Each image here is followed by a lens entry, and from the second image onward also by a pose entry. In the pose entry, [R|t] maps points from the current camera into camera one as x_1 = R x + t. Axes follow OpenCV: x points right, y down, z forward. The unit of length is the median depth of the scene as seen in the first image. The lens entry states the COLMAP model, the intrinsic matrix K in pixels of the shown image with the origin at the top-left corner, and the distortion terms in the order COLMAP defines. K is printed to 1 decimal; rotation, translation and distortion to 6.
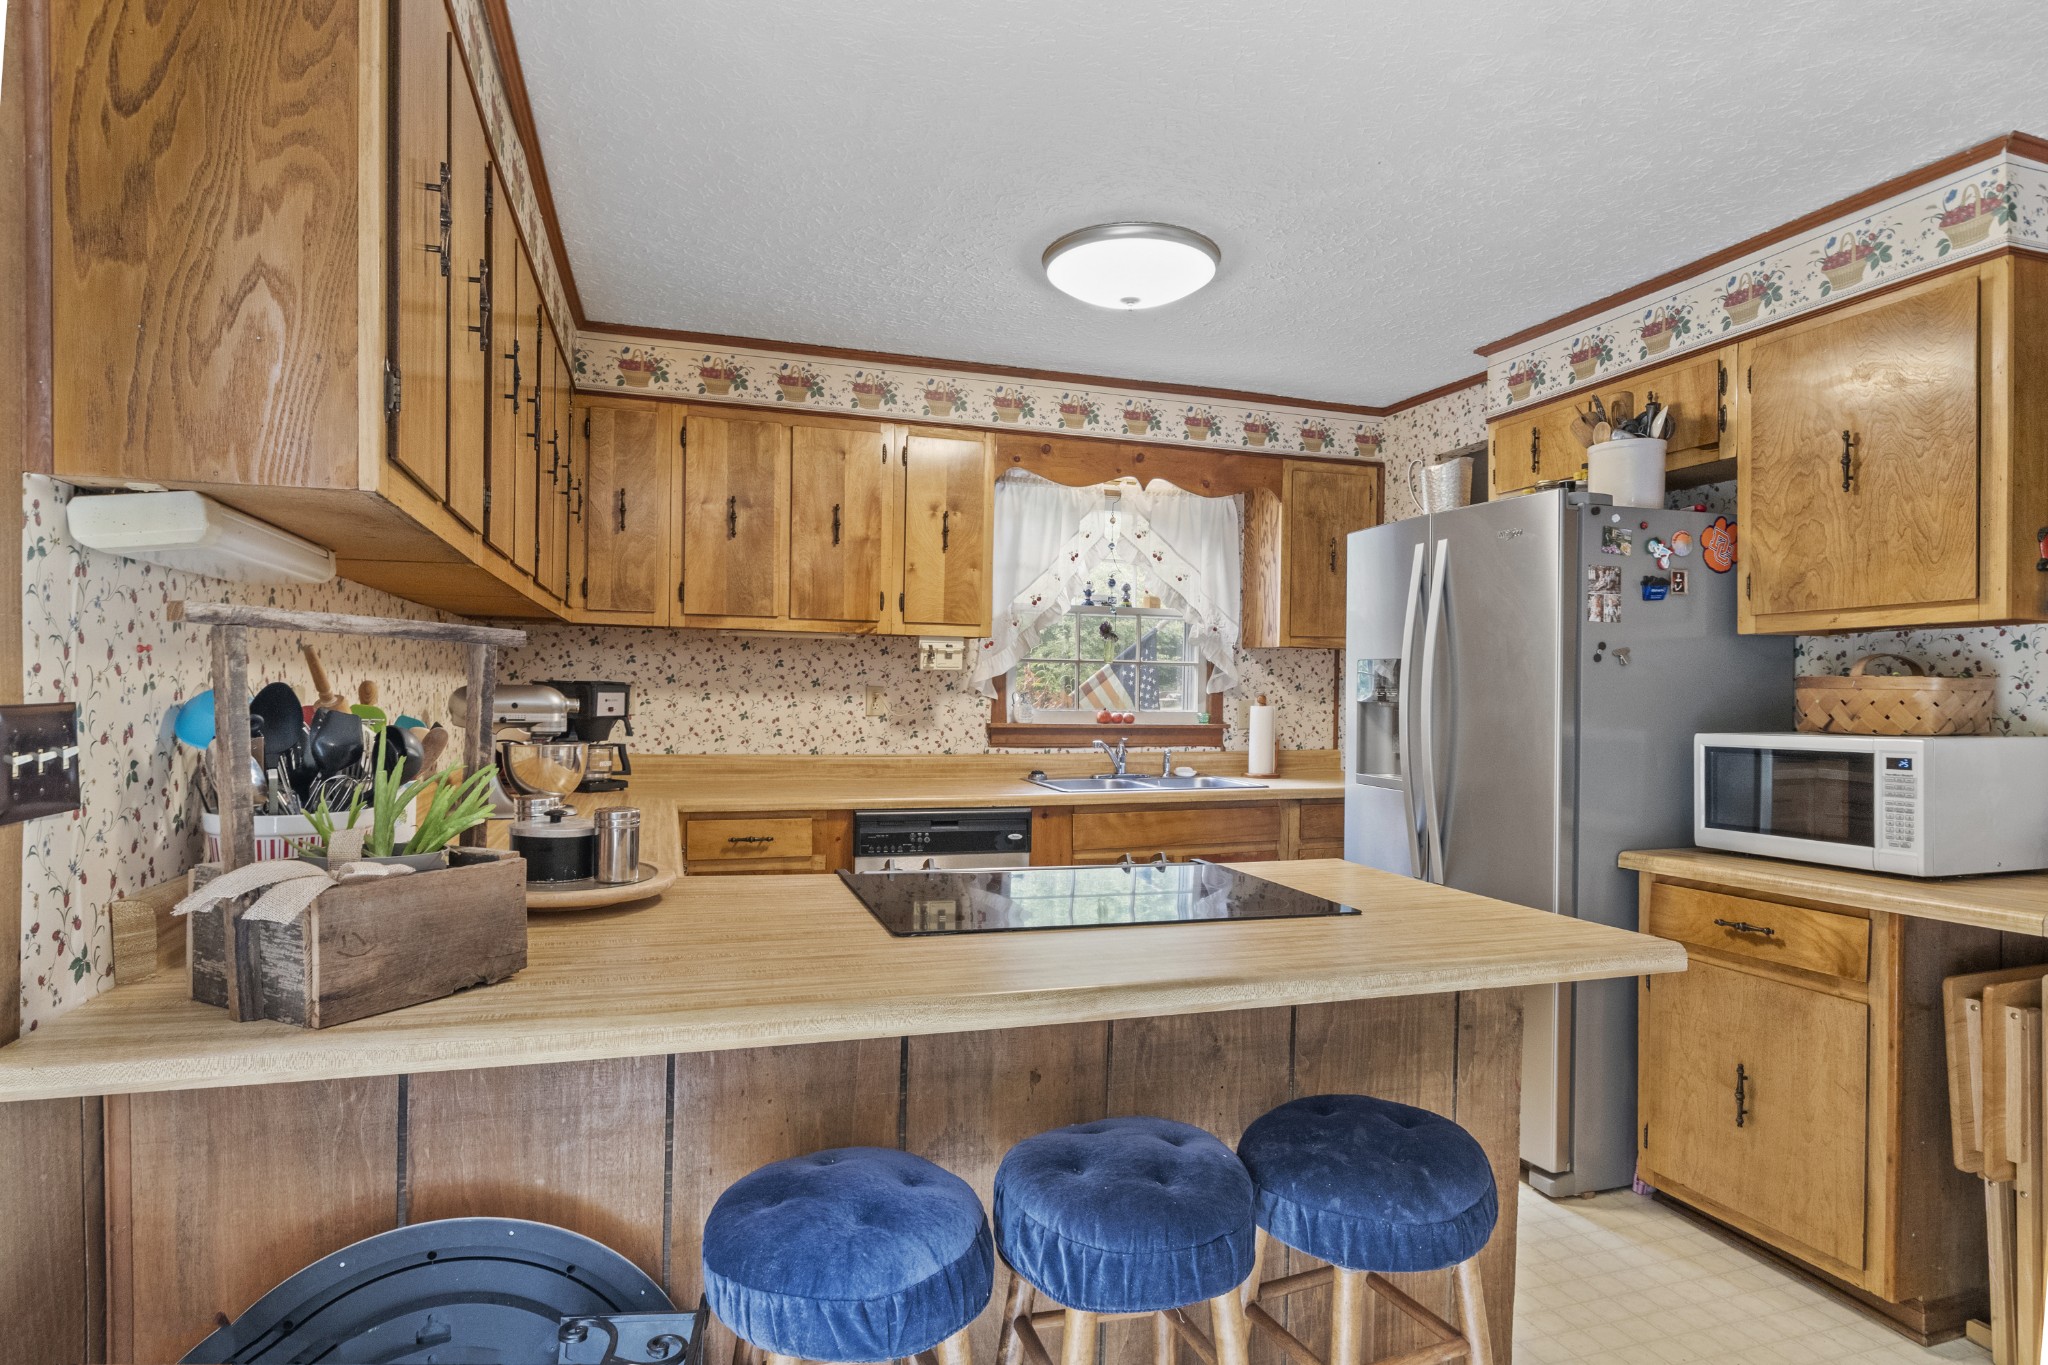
lens RADIAL K [[1110.8, 0, 1025.7], [0, 1110.8, 687.8], [0, 0, 1]] dist [-0.006334, 0.002014]
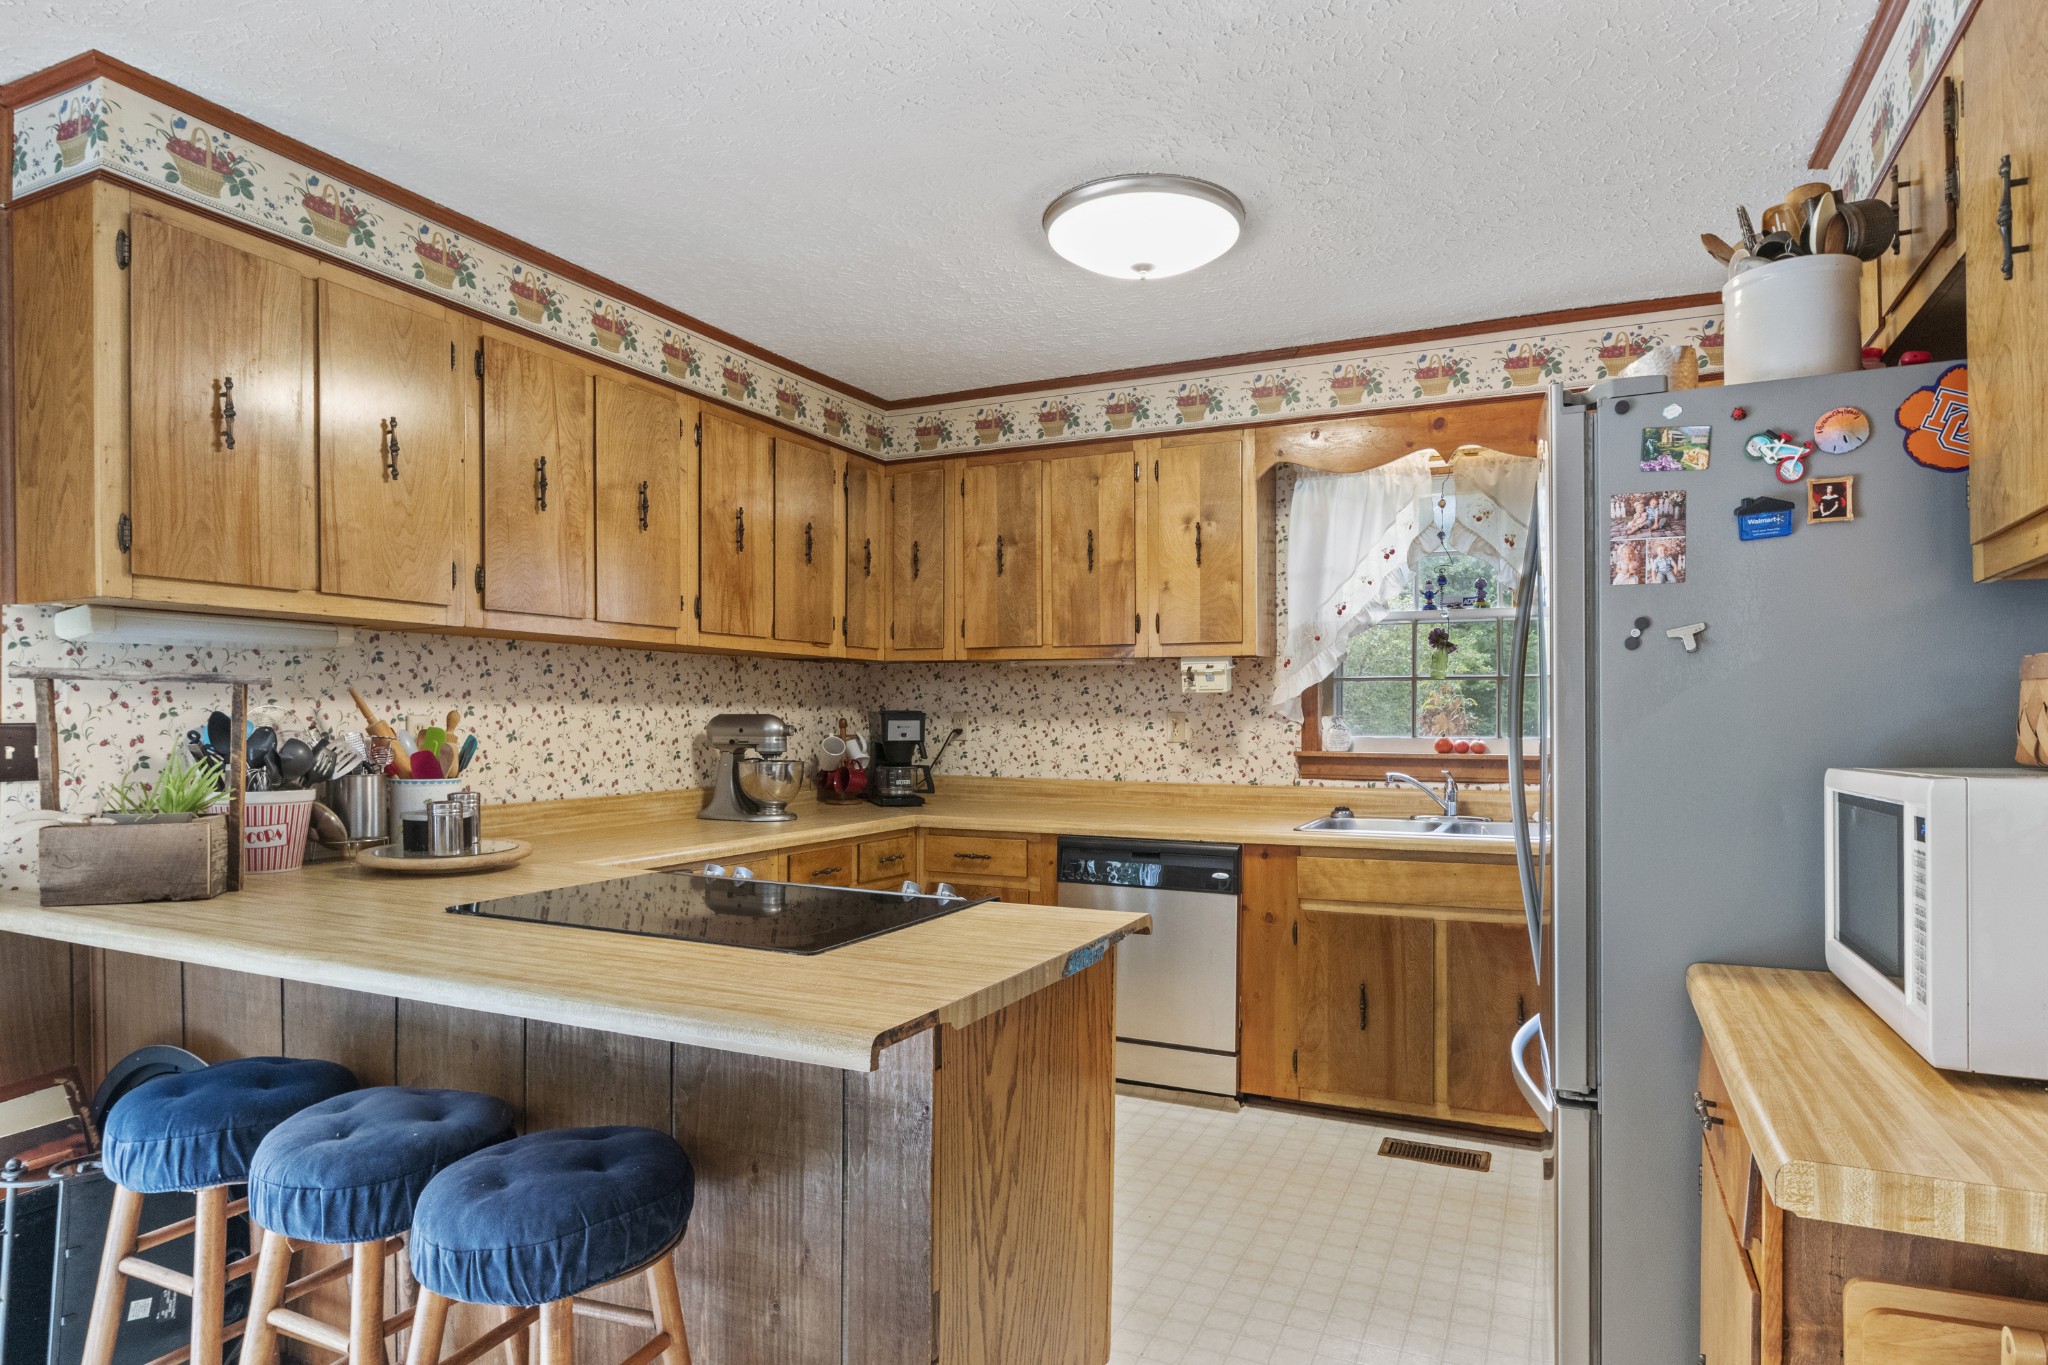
lens RADIAL K [[1136.9, 0, 1031.6], [0, 1136.9, 712.2], [0, 0, 1]] dist [-0.001850, 0.000564]
pose [[0.732580, -0.015950, -0.680494, 0.476605], [0.009798, 0.999869, -0.012888, 0.011288], [0.680611, 0.002774, 0.732640, 0.208484]]
